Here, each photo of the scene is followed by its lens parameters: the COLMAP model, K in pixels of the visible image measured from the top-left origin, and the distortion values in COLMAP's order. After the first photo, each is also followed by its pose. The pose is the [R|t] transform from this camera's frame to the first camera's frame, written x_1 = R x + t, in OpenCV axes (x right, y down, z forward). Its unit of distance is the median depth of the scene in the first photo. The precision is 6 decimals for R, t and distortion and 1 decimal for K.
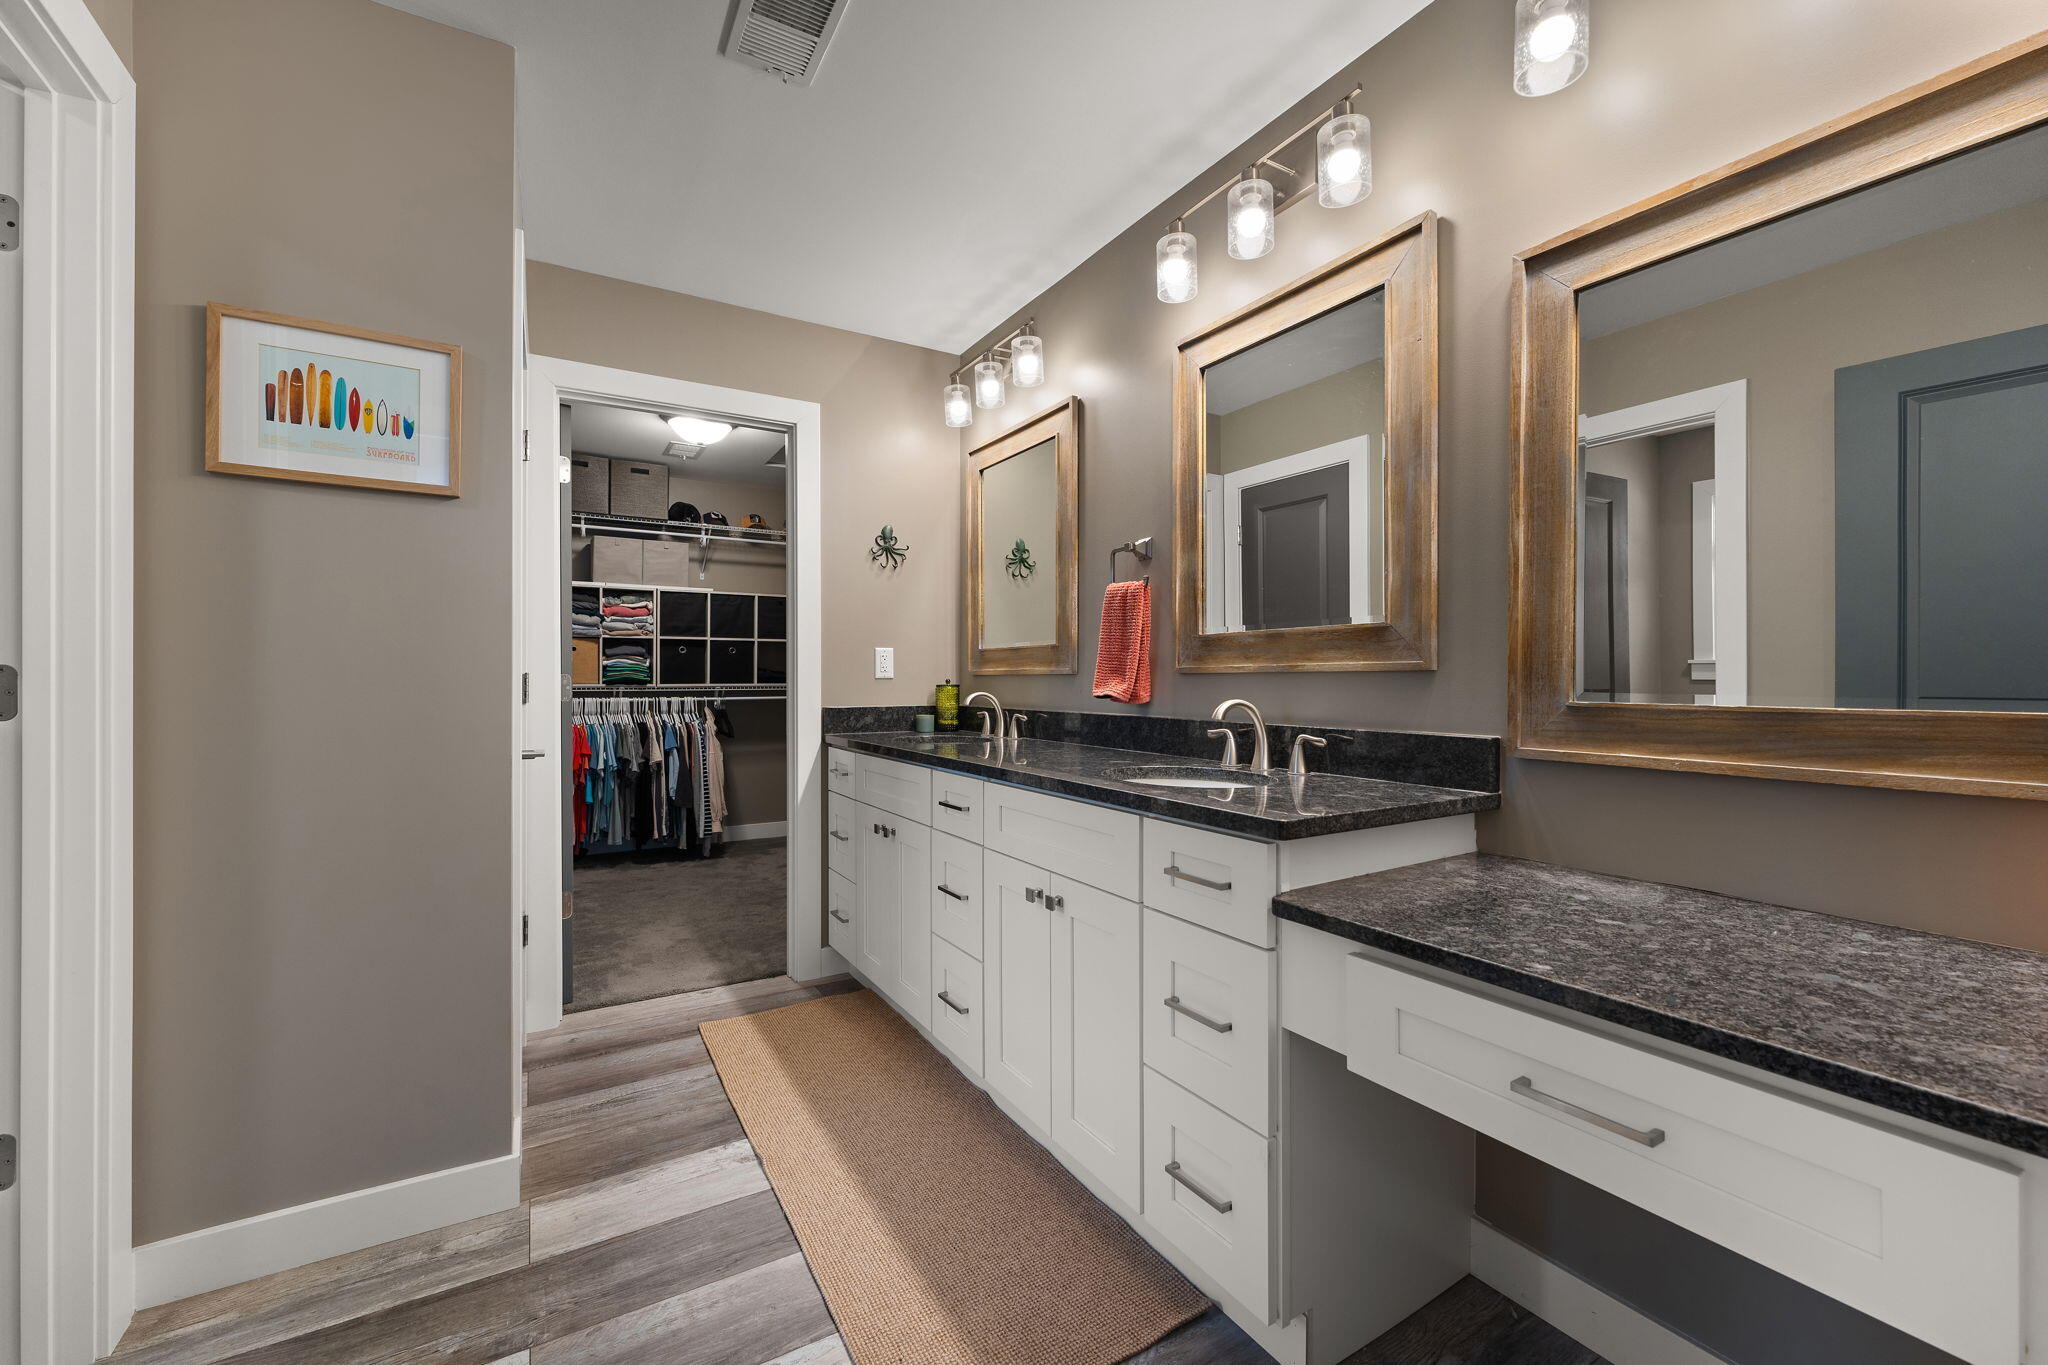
lens RADIAL K [[827.9, 0, 1032.9], [0, 827.9, 683.5], [0, 0, 1]] dist [-0.003827, 0.001125]
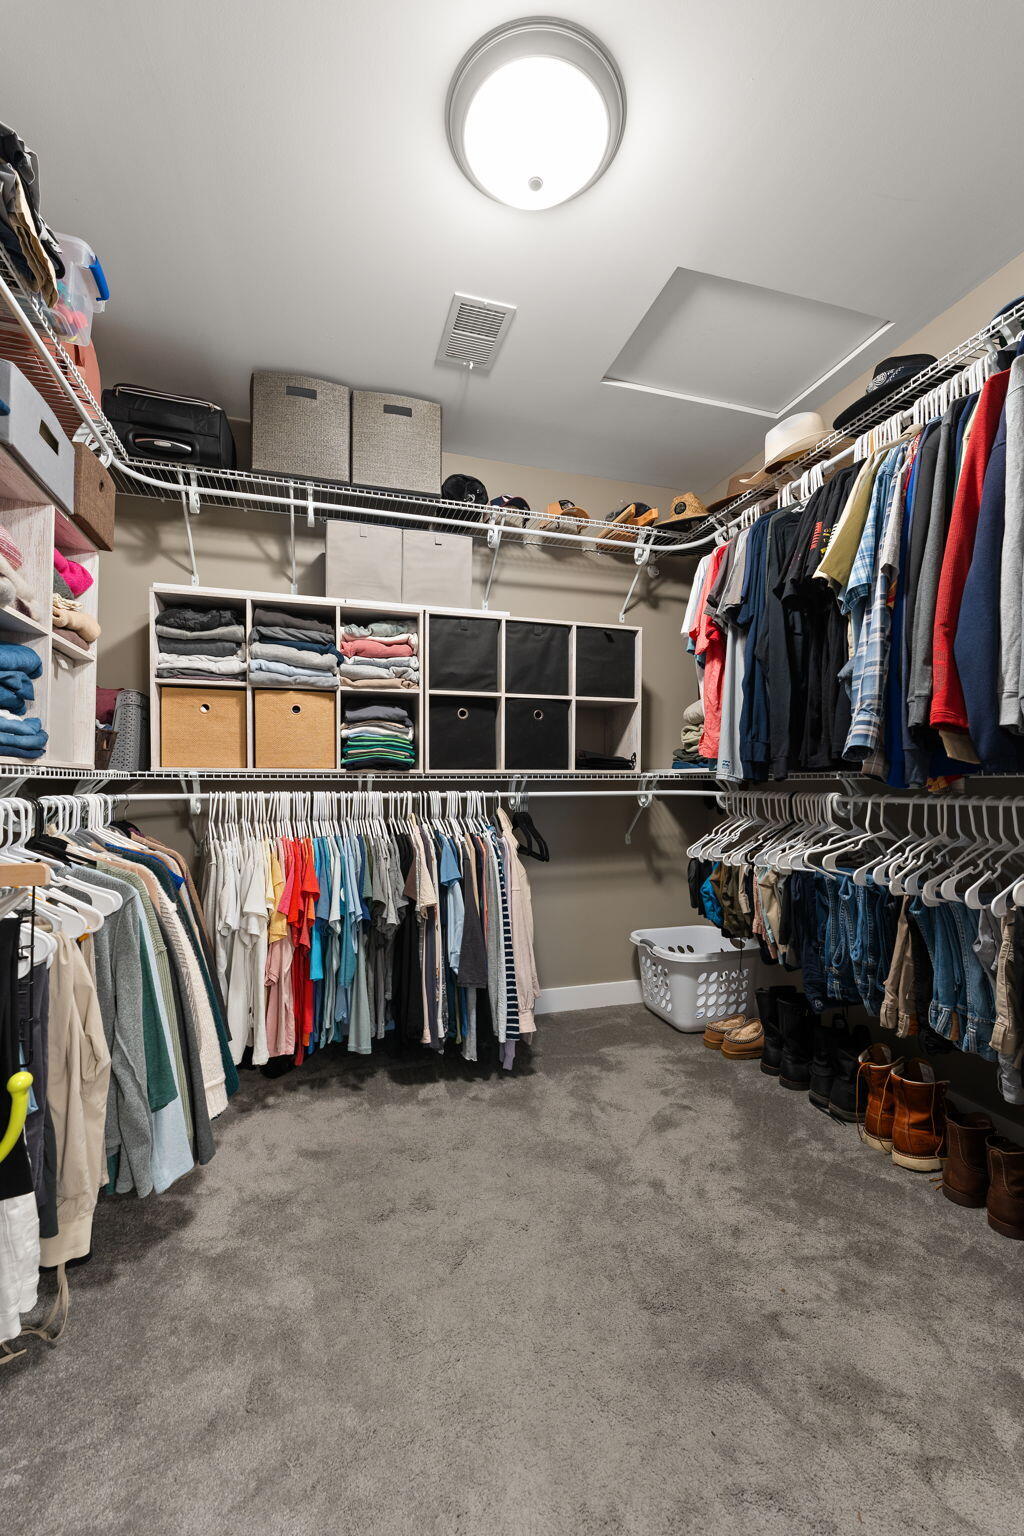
lens RADIAL K [[620.9, 0, 512.1], [0, 620.9, 782.6], [0, 0, 1]] dist [-0.003827, 0.001125]
pose [[0.968007, -0.009628, -0.250738, -0.285093], [0.006551, 0.999893, -0.013104, 0.016947], [0.250837, 0.011043, 0.967966, 0.589753]]
